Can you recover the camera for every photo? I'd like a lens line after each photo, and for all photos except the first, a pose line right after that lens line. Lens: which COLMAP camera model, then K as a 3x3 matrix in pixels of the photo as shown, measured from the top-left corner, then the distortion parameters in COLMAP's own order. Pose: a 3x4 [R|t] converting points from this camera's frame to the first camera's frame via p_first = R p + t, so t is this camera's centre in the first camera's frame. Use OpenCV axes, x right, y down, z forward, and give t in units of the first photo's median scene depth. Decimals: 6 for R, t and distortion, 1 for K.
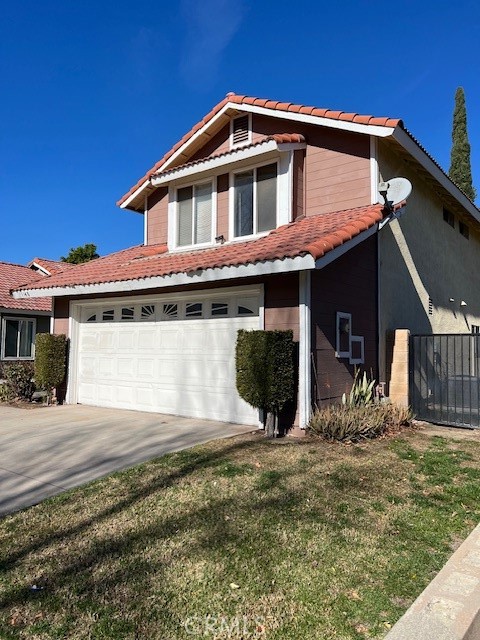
lens RADIAL K [[482.8, 0, 238.6], [0, 482.8, 324.0], [0, 0, 1]] dist [0.041472, -0.006688]
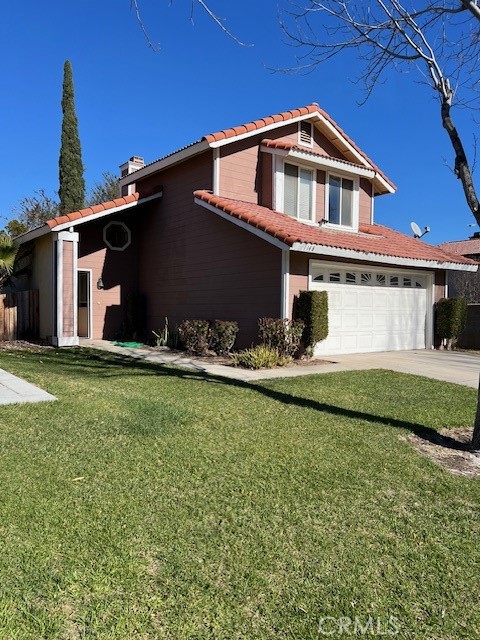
lens RADIAL K [[482.8, 0, 238.6], [0, 482.8, 316.7], [0, 0, 1]] dist [0.041472, -0.006688]
pose [[0.234887, -0.025943, 0.971677, -1.511064], [-0.060337, 0.997327, 0.041214, 0.044474], [-0.970148, -0.068308, 0.232693, 0.995013]]
